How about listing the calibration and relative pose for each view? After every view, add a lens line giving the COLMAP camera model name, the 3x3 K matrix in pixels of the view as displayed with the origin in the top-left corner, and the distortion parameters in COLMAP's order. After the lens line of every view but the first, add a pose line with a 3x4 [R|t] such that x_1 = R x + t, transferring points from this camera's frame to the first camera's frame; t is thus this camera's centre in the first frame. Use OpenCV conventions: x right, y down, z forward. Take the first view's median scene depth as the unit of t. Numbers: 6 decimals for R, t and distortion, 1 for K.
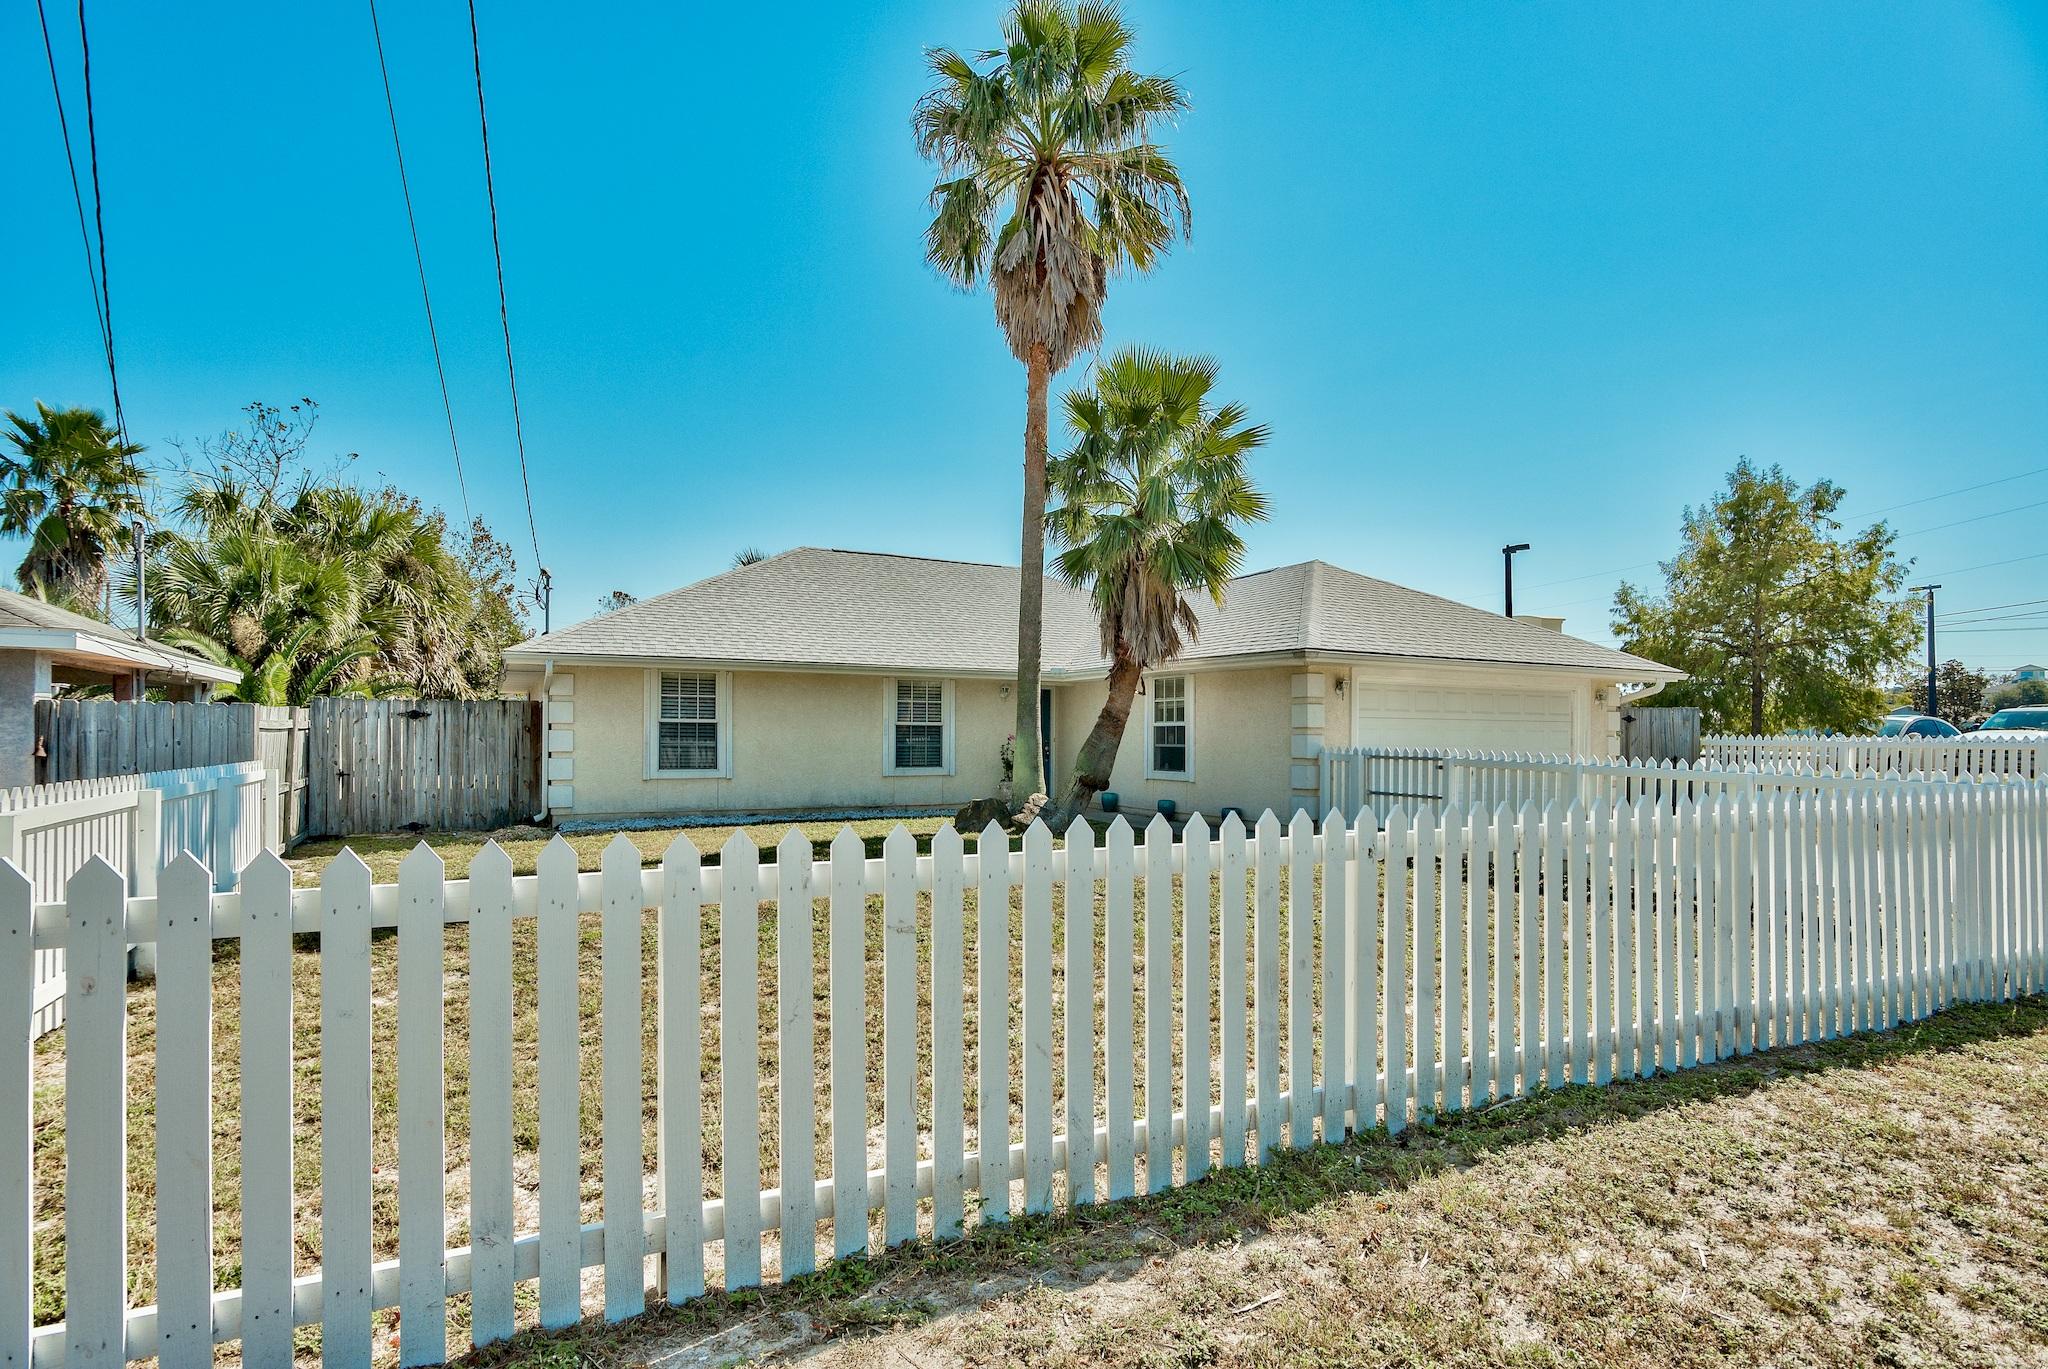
lens RADIAL K [[1033.8, 0, 1075.7], [0, 1033.8, 738.7], [0, 0, 1]] dist [0.000331, 0.000275]
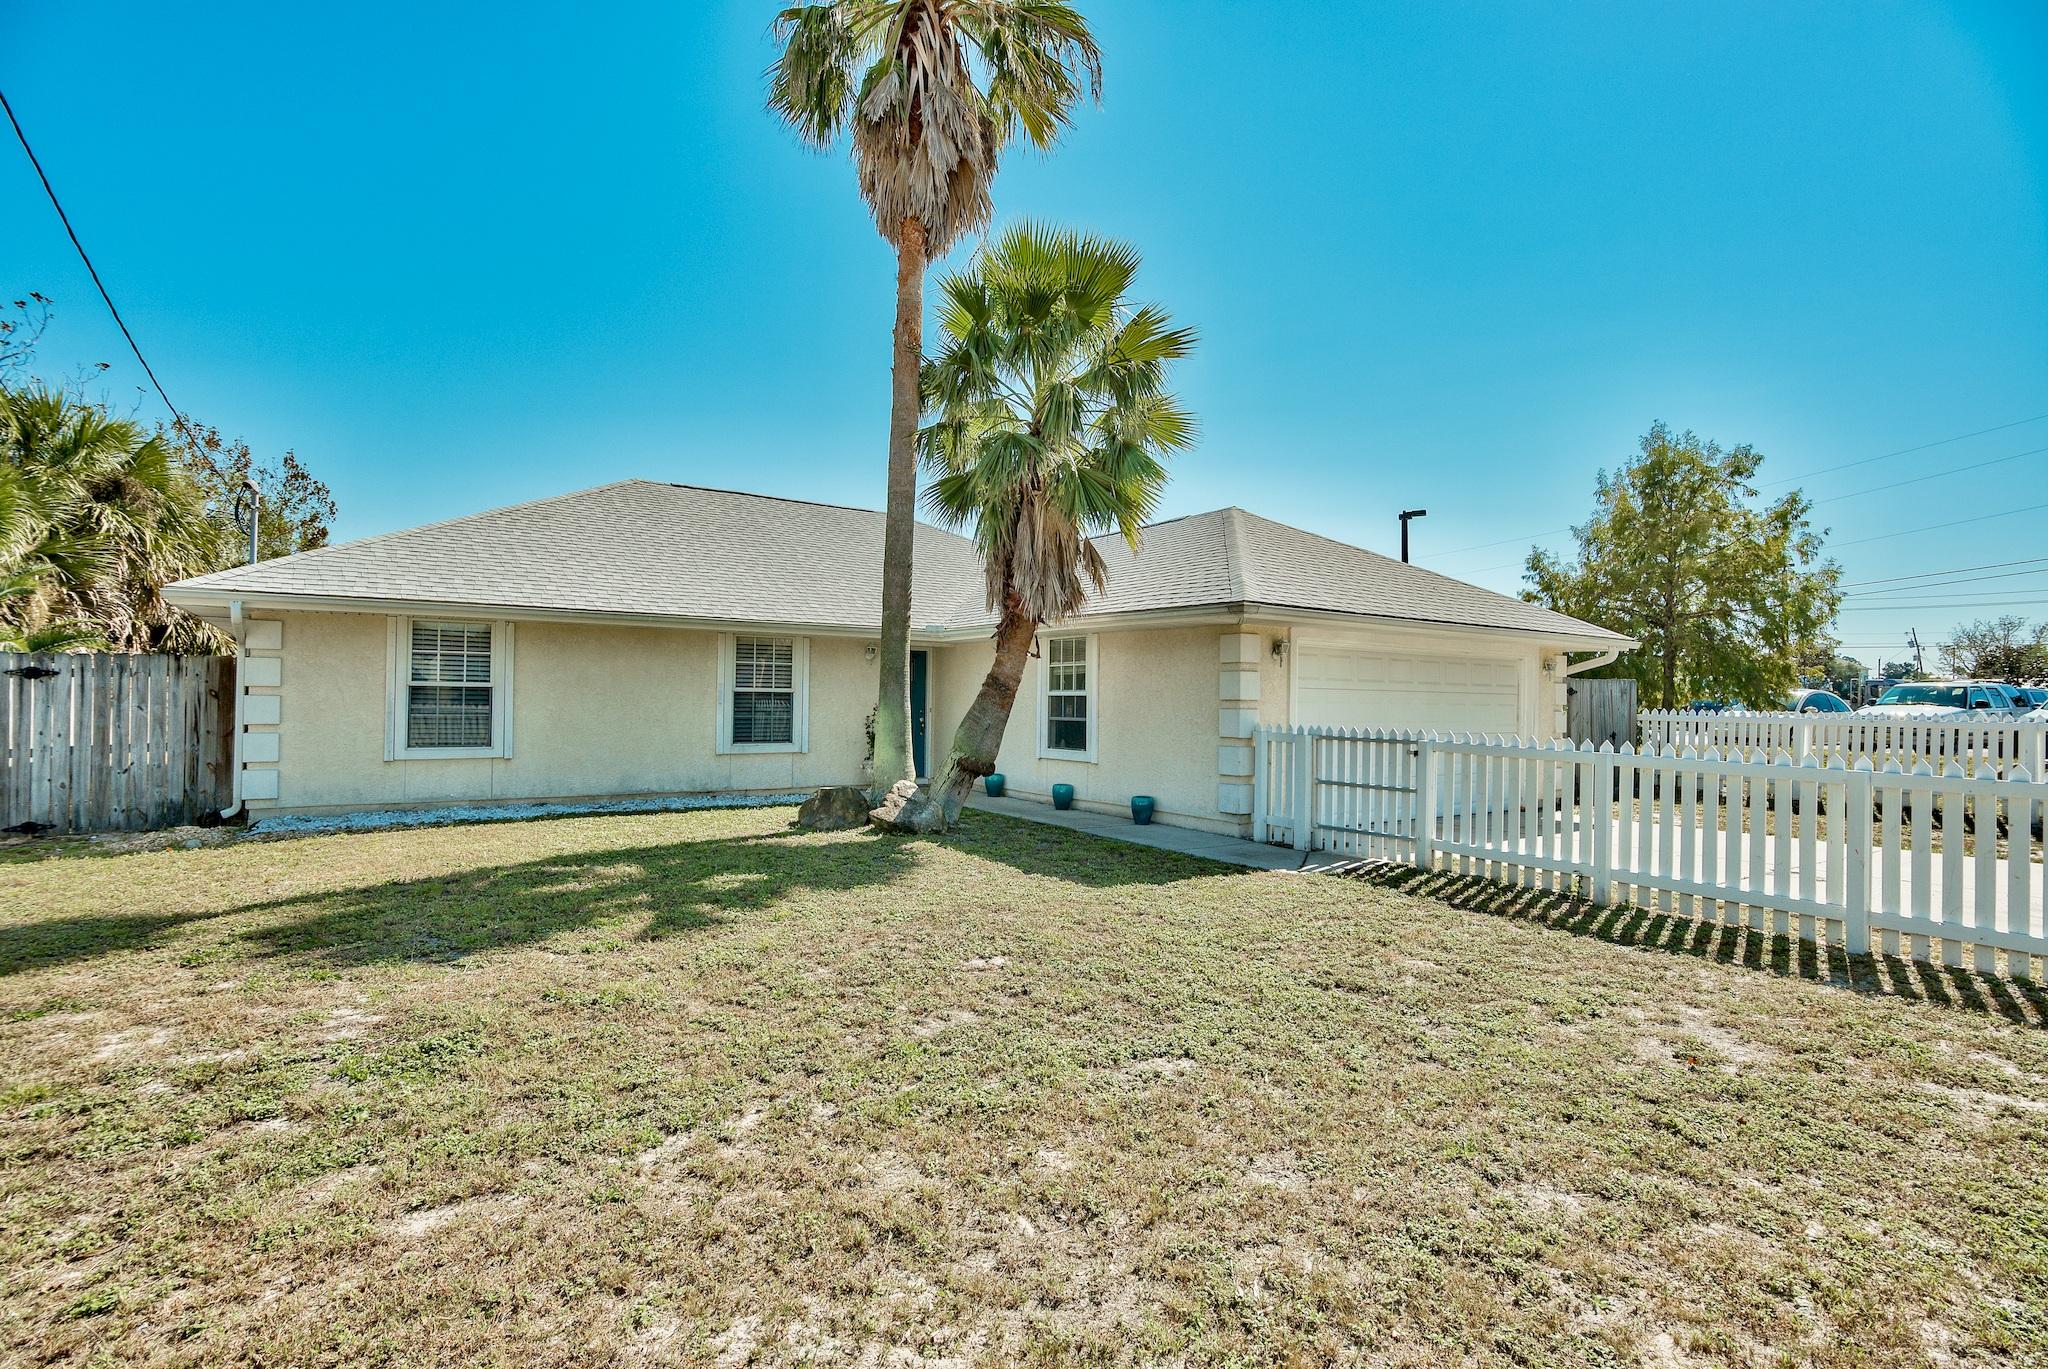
lens RADIAL K [[979.3, 0, 1086.1], [0, 979.3, 692.9], [0, 0, 1]] dist [-0.023944, 0.000276]
pose [[0.991908, 0.008095, 0.126702, 0.005624], [-0.006955, 0.999931, -0.009441, -0.007752], [-0.126770, 0.008484, 0.991896, 0.233317]]
